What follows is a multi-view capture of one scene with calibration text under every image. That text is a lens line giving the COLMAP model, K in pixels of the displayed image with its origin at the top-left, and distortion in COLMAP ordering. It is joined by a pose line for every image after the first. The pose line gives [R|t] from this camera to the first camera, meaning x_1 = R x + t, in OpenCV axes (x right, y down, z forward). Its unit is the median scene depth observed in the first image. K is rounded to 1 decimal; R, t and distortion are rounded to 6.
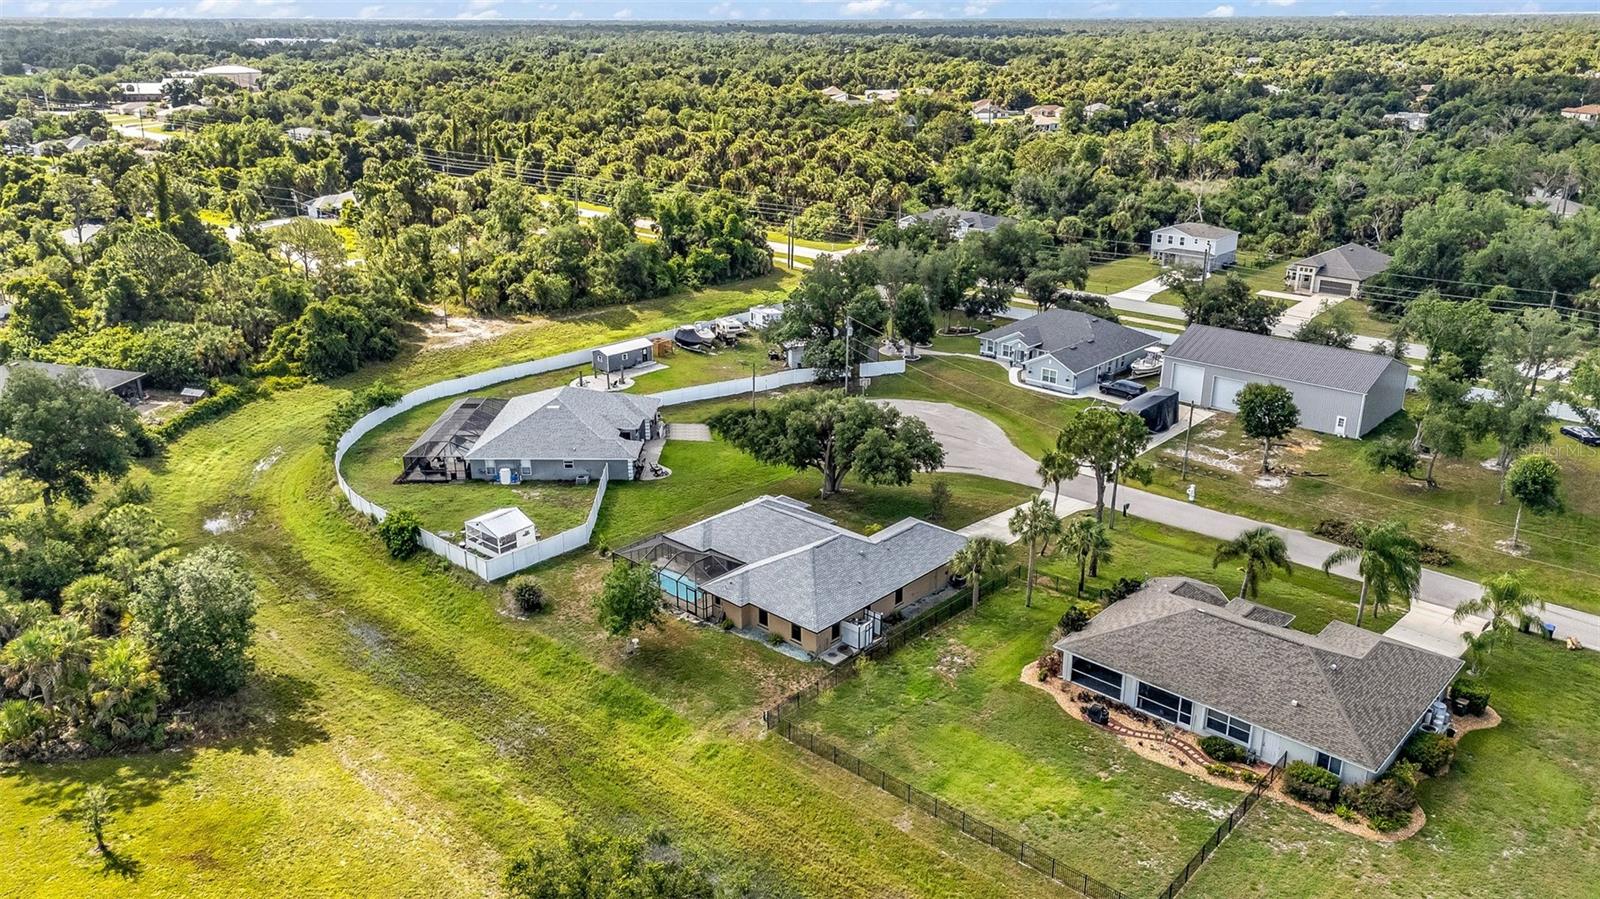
lens RADIAL K [[1171.0, 0, 800.6], [0, 1171.0, 455.0], [0, 0, 1]] dist [0.071158, -0.061584]
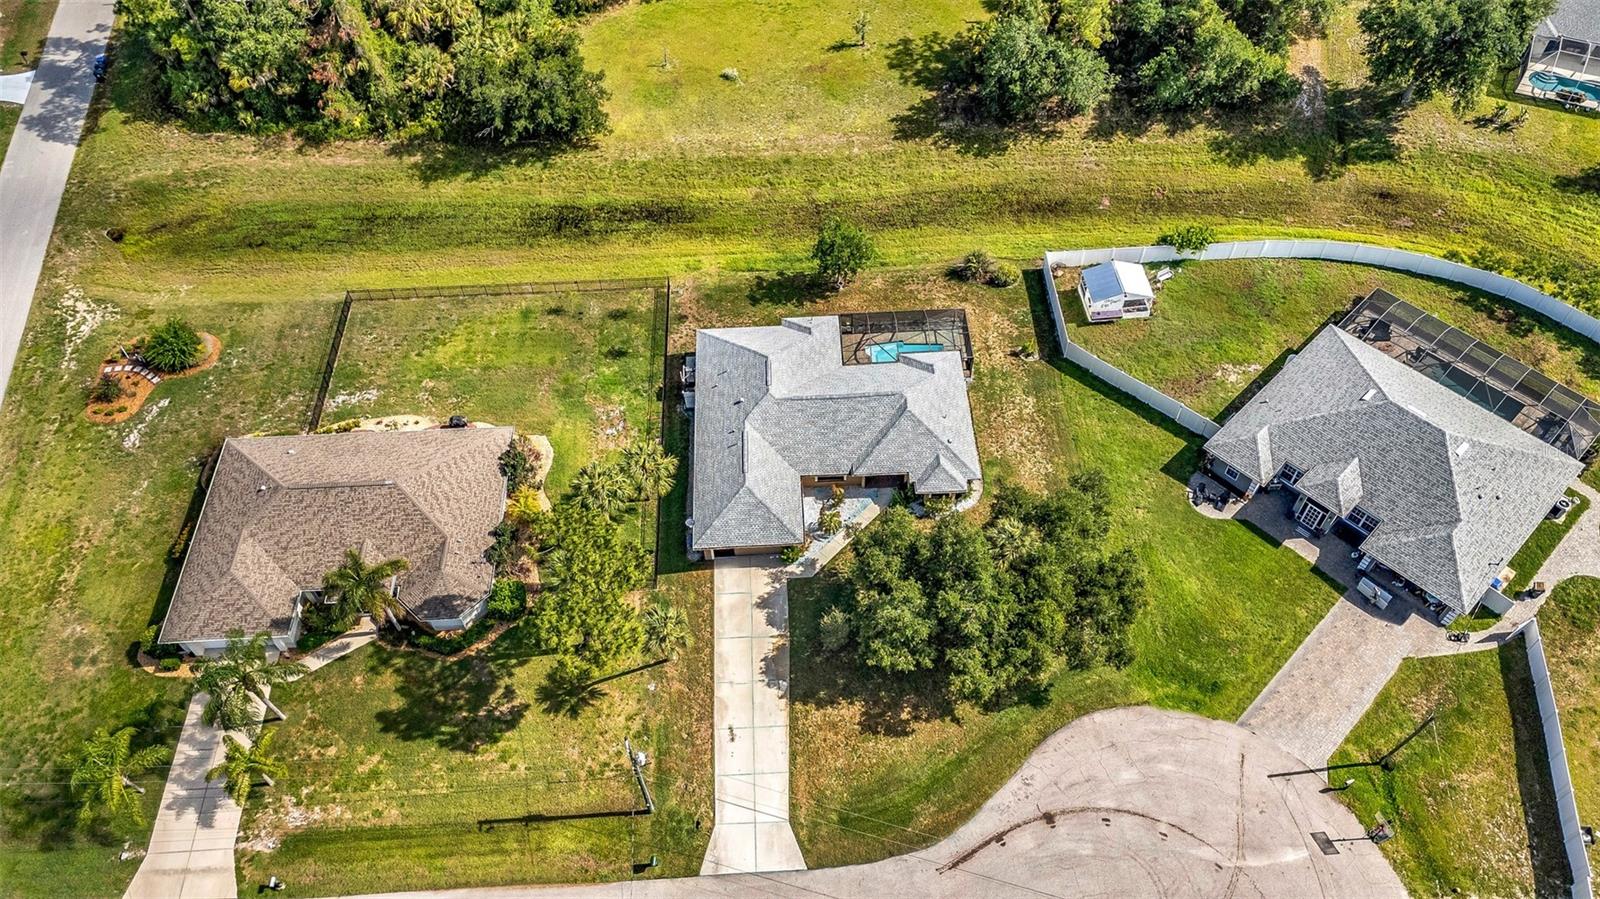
lens RADIAL K [[1171.0, 0, 800.6], [0, 1171.0, 455.0], [0, 0, 1]] dist [0.071158, -0.061584]
pose [[-0.707309, 0.571064, -0.416654, 0.274255], [-0.225342, 0.376514, 0.898587, -0.476214], [0.670026, 0.729468, -0.137627, 0.748188]]
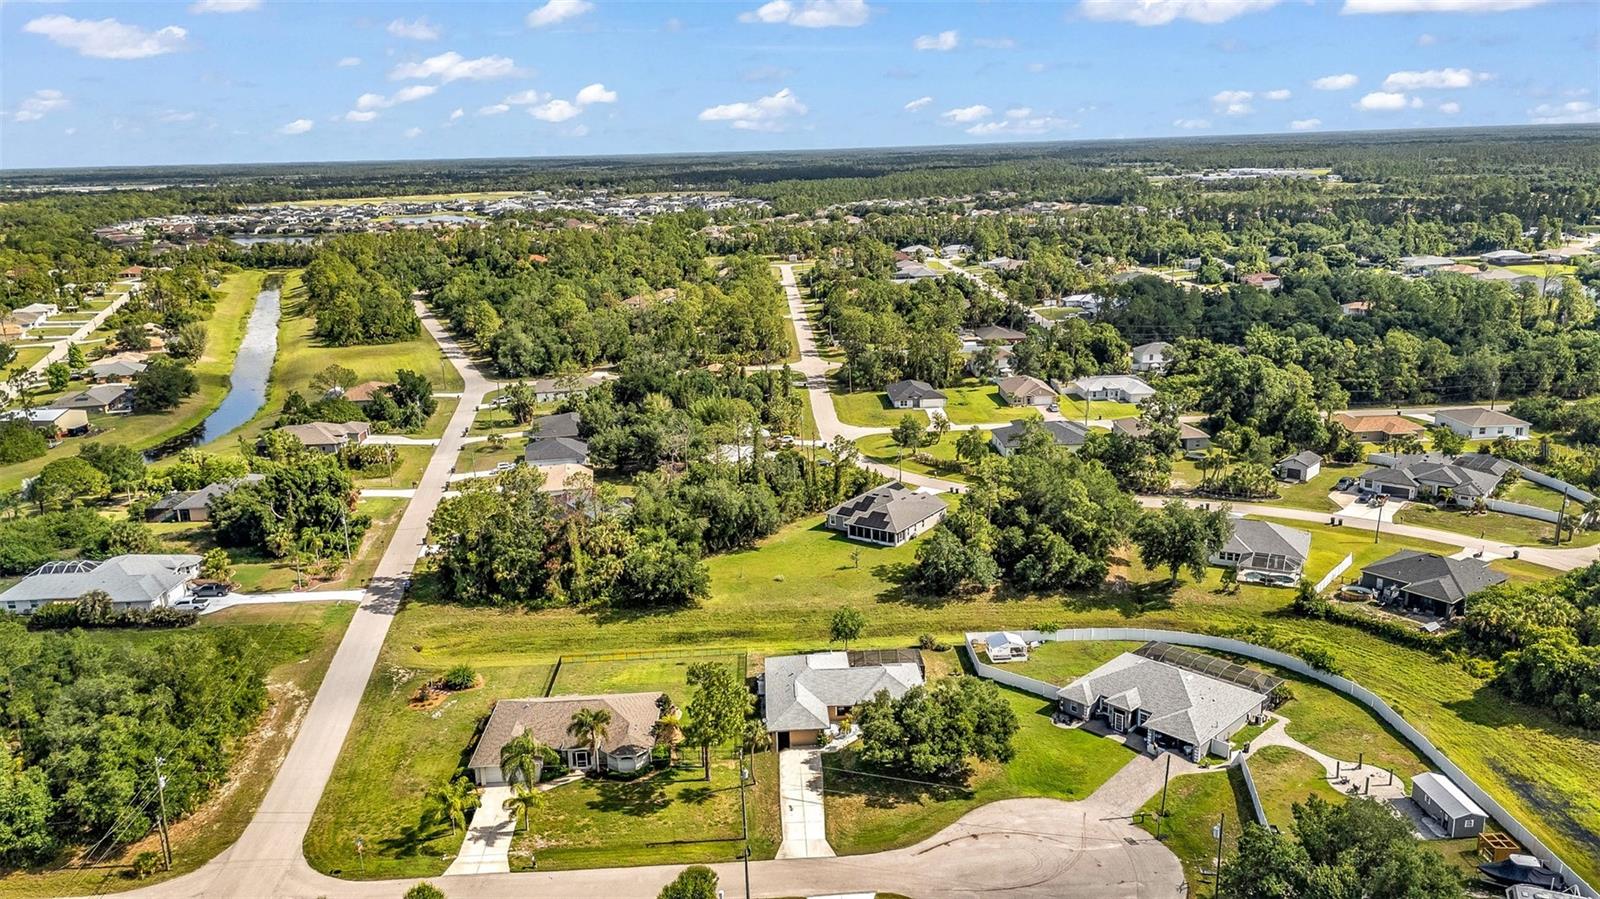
lens RADIAL K [[1171.0, 0, 800.6], [0, 1171.0, 455.0], [0, 0, 1]] dist [0.071158, -0.061584]
pose [[-0.707877, 0.201413, -0.677011, 0.699600], [-0.217242, 0.849940, 0.480007, -0.620132], [0.672098, 0.486861, -0.557898, 1.121823]]
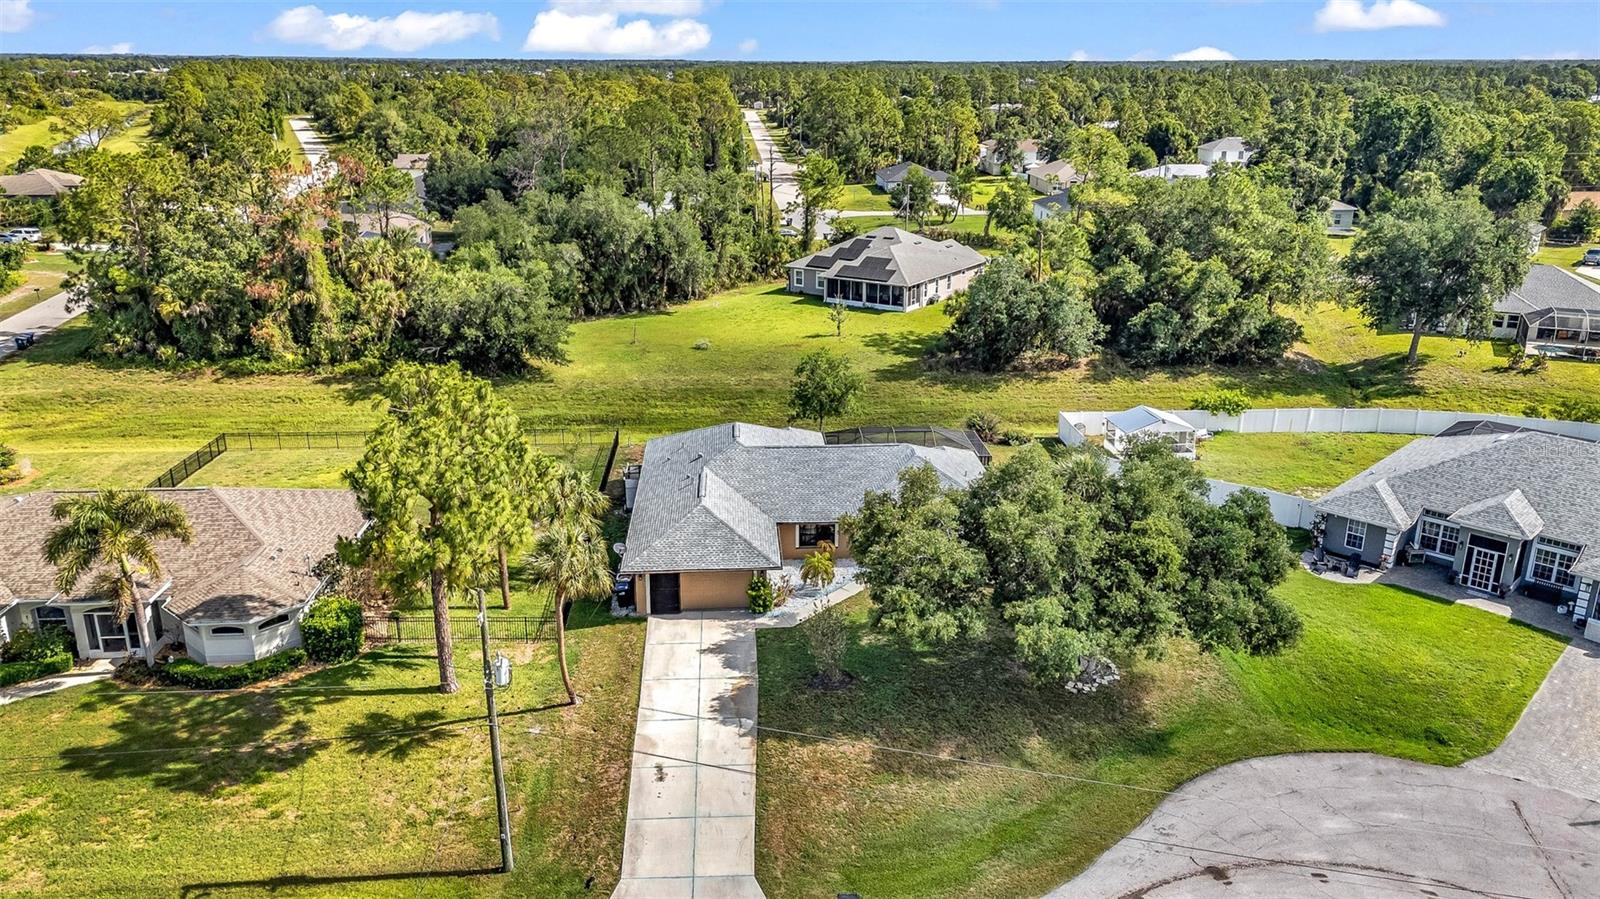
lens RADIAL K [[1171.0, 0, 800.6], [0, 1171.0, 455.0], [0, 0, 1]] dist [0.071158, -0.061584]
pose [[-0.692516, 0.229125, -0.684049, 0.318061], [-0.252354, 0.811372, 0.527250, -0.199078], [0.675824, 0.537752, -0.504068, 0.883097]]
